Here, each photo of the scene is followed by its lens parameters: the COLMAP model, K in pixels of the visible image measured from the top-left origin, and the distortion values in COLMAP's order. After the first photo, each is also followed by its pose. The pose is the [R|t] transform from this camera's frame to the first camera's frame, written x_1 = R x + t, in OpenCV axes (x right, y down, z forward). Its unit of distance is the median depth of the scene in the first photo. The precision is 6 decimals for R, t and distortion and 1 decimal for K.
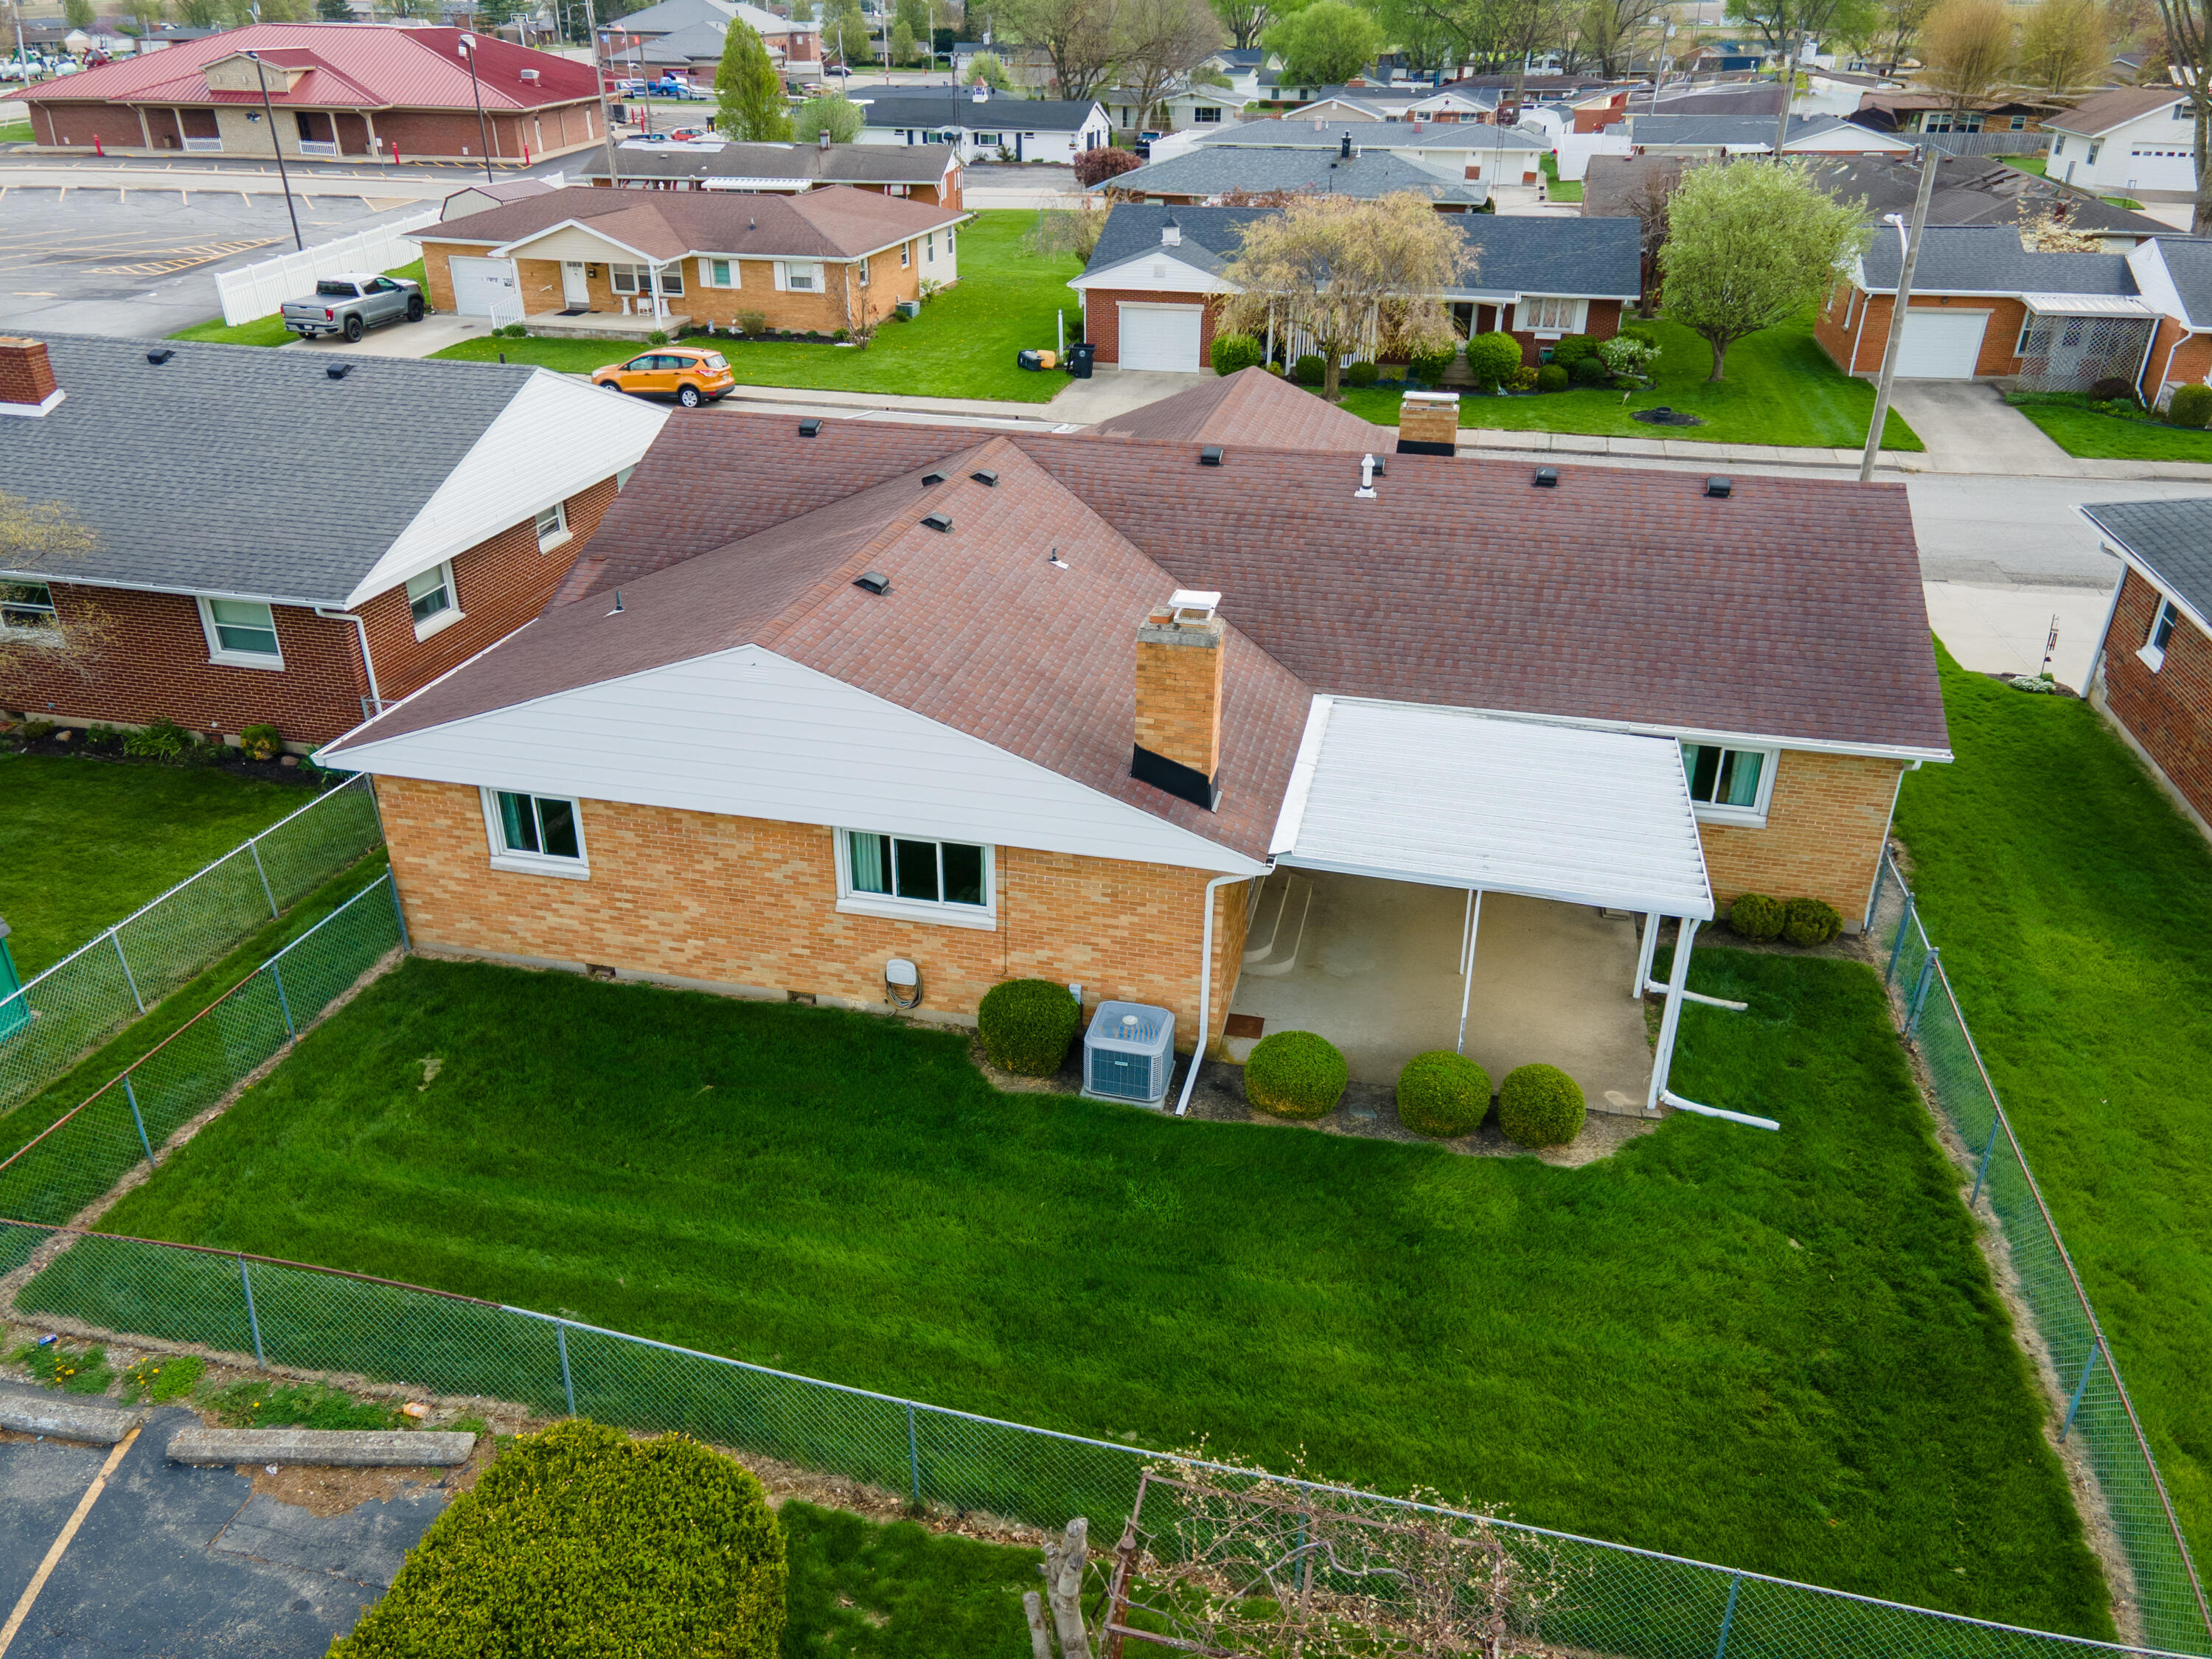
lens RADIAL K [[1619.5, 0, 1111.0], [0, 1619.5, 827.8], [0, 0, 1]] dist [0.009641, 0.069606]
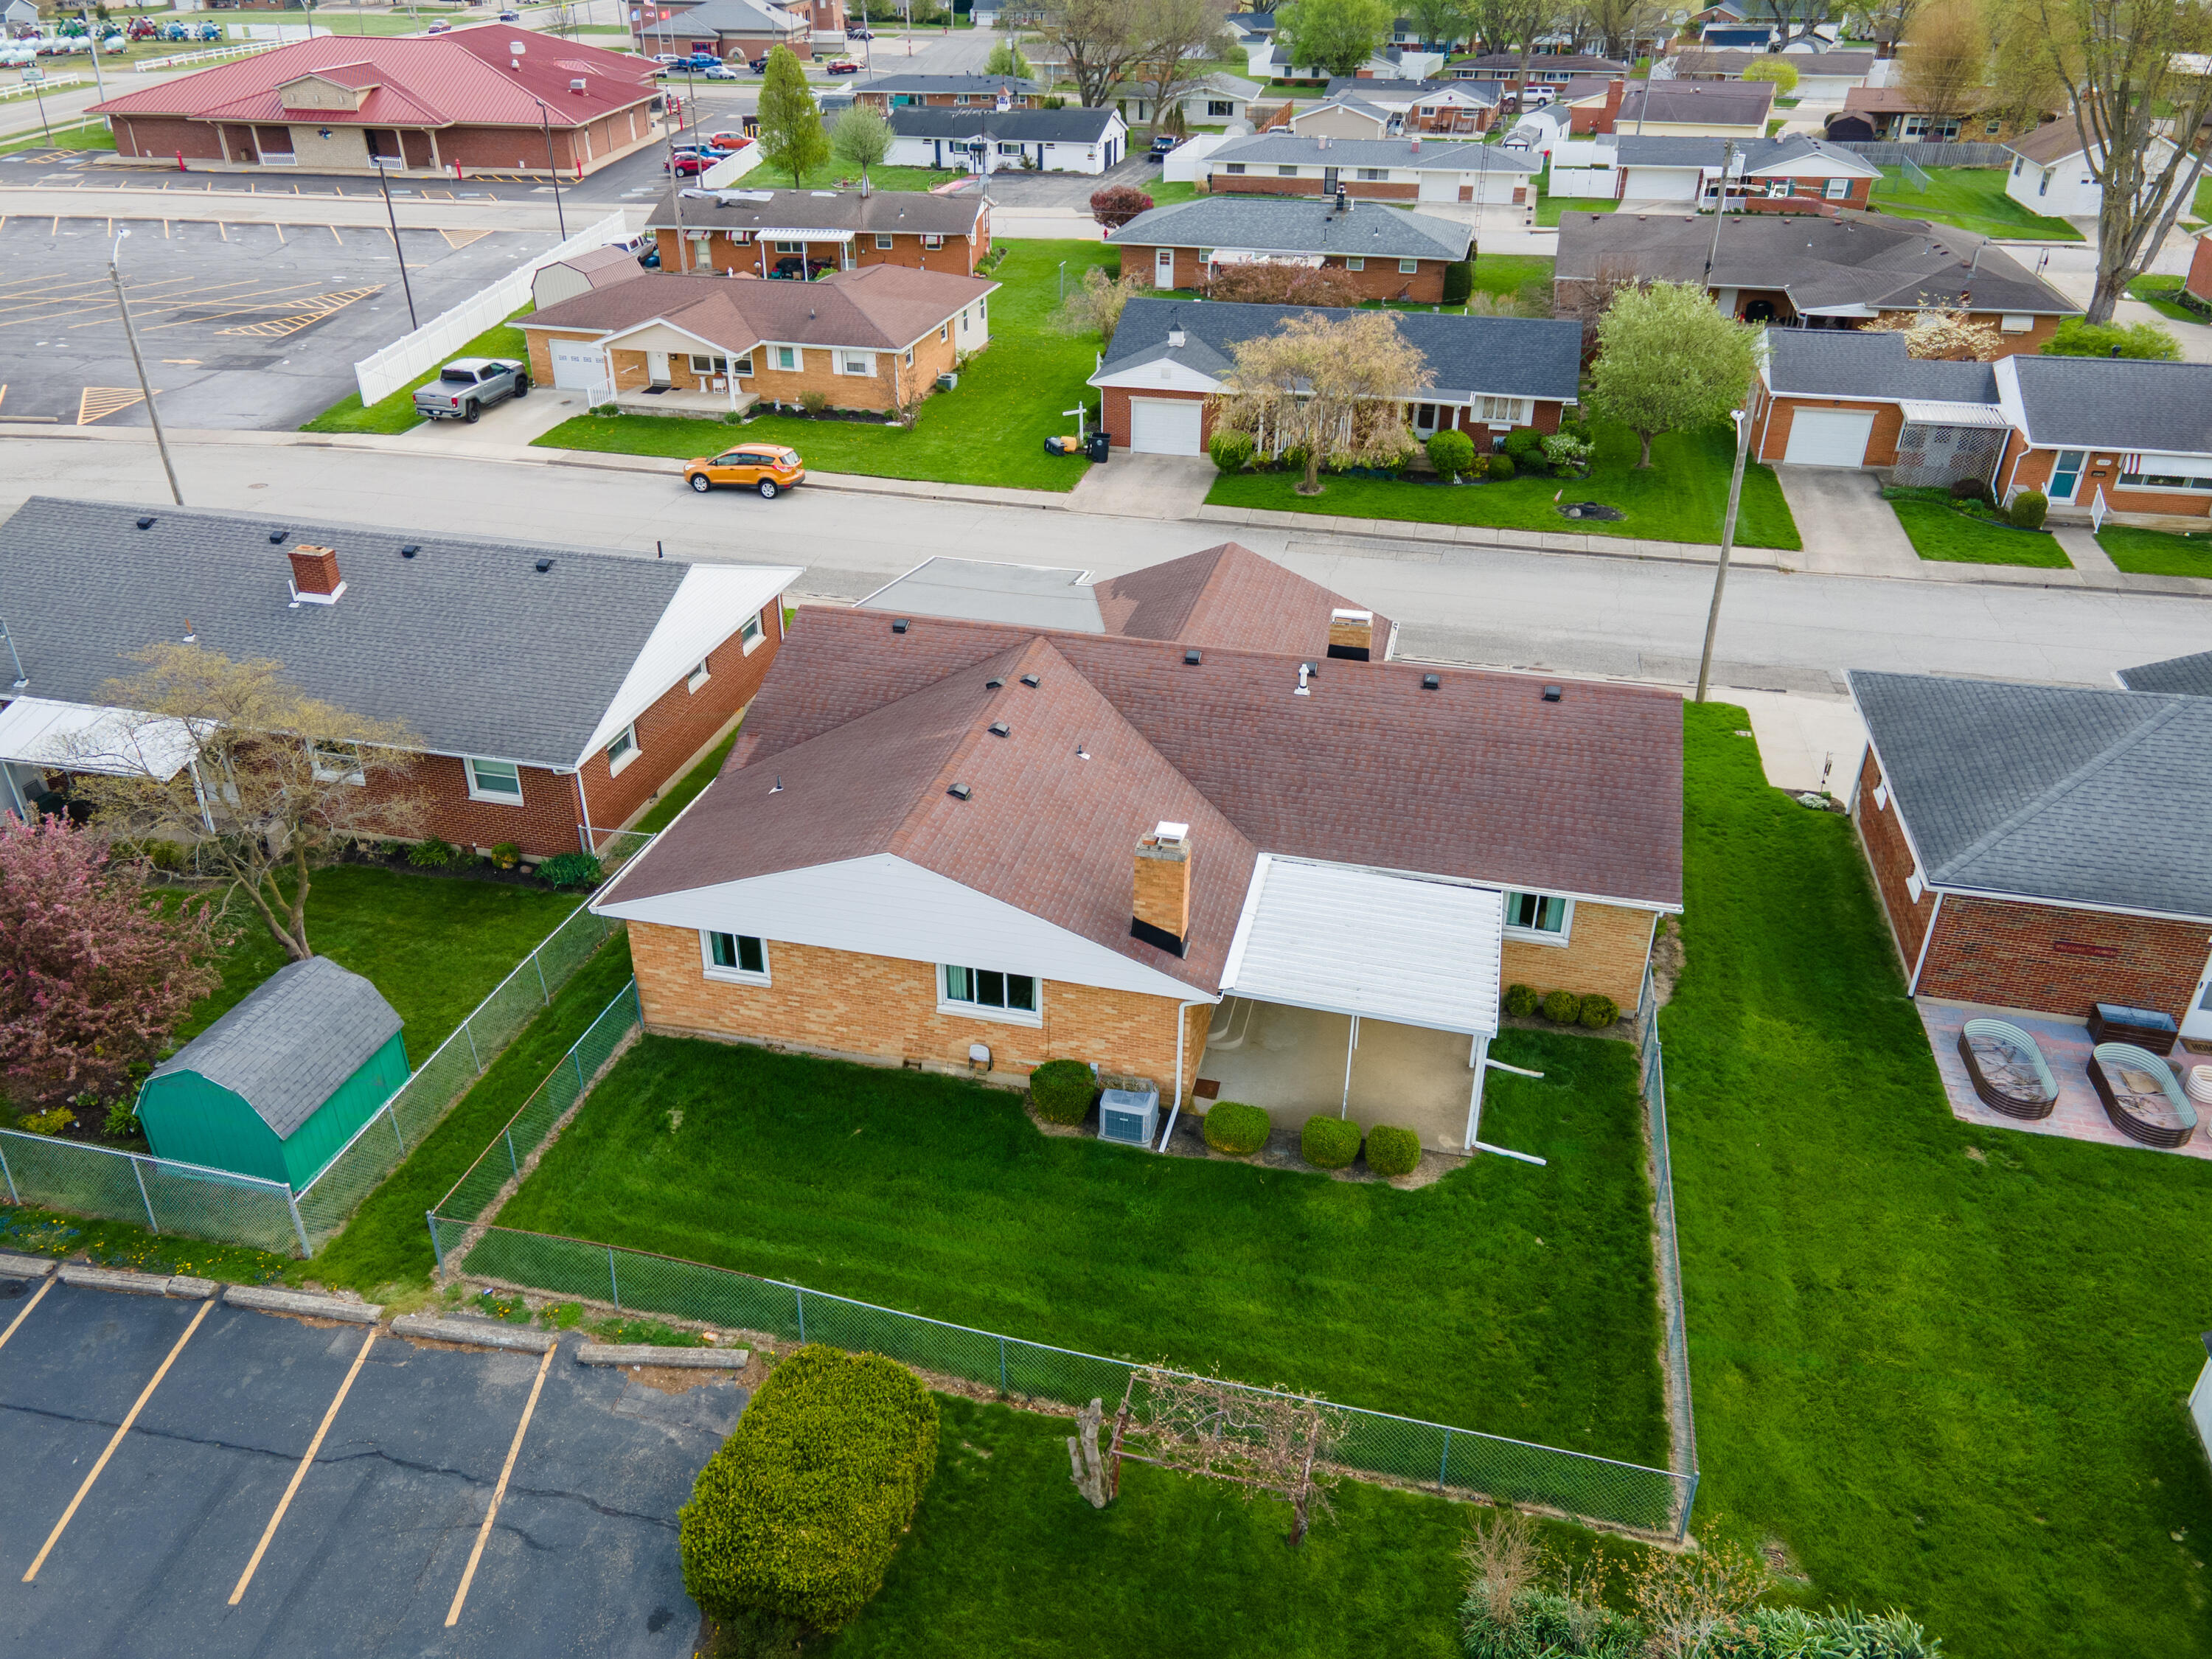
lens RADIAL K [[1609.0, 0, 1106.0], [0, 1609.0, 829.5], [0, 0, 1]] dist [0.009515, 0.085829]
pose [[0.999910, 0.002586, -0.013166, 0.006956], [-0.002016, 0.999067, 0.043133, -0.157738], [0.013265, -0.043103, 0.998983, -0.420240]]
